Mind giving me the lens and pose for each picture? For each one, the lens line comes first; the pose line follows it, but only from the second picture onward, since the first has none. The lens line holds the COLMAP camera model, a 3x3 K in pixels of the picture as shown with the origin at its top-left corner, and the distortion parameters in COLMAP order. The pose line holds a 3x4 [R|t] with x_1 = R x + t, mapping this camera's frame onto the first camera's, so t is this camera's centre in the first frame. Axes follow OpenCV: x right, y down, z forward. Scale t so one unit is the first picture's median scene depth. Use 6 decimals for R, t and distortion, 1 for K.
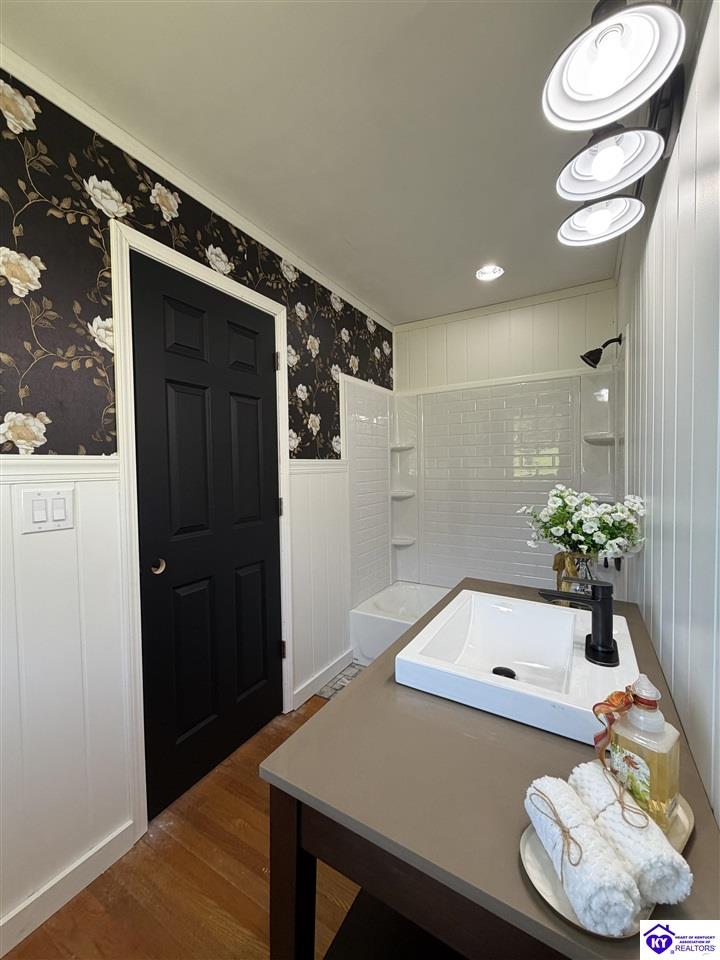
lens RADIAL K [[379.8, 0, 360.0], [0, 379.8, 480.0], [0, 0, 1]] dist [-0.001870, 0.000085]
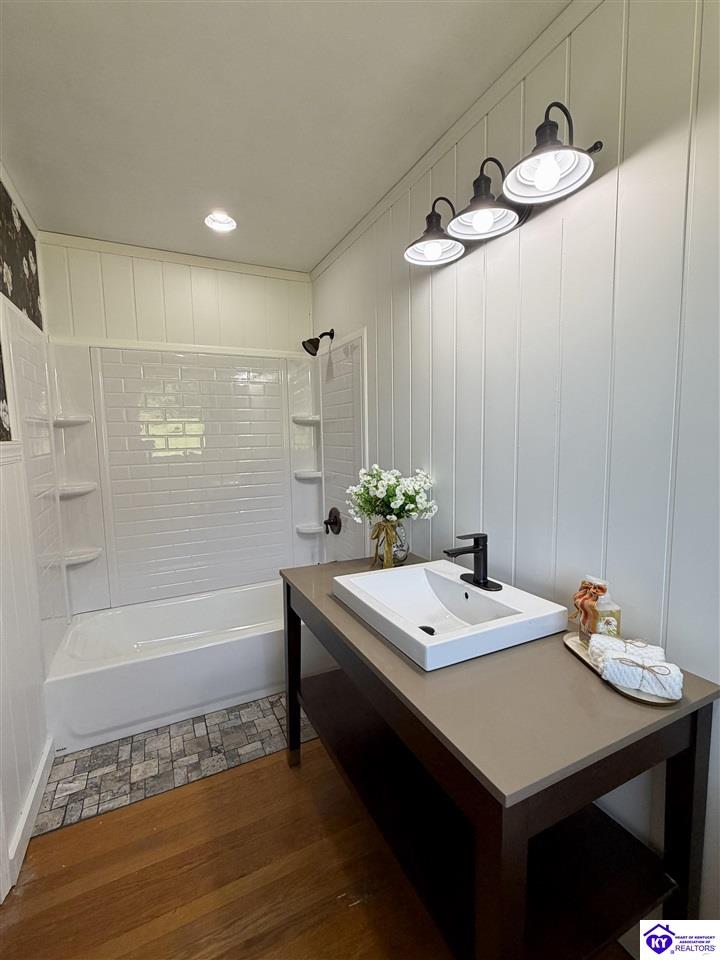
lens RADIAL K [[424.6, 0, 360.0], [0, 424.6, 480.0], [0, 0, 1]] dist [-0.000325, -0.000103]
pose [[0.544999, -0.084527, 0.834165, -0.370934], [0.039966, 0.996393, 0.074854, -0.025413], [-0.837484, -0.007457, 0.546411, 0.224212]]
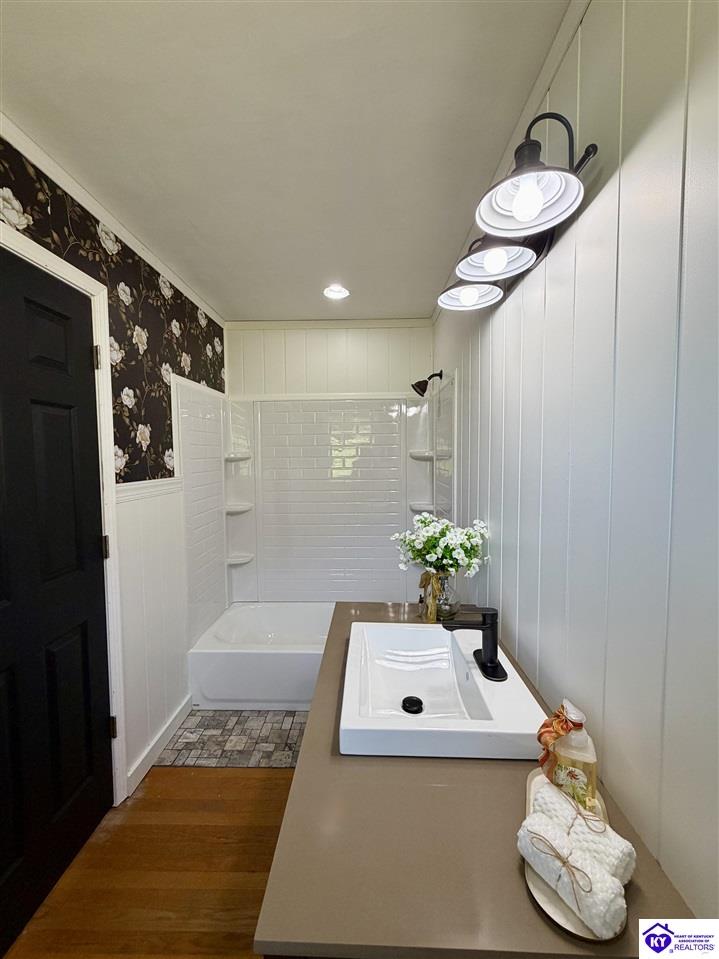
lens RADIAL K [[392.2, 0, 359.5], [0, 392.2, 479.5], [0, 0, 1]] dist [-0.000410, -0.000137]
pose [[0.873108, -0.021780, 0.487040, -0.138028], [0.011827, 0.999654, 0.023503, -0.076327], [-0.487384, -0.014760, 0.873063, 0.050696]]
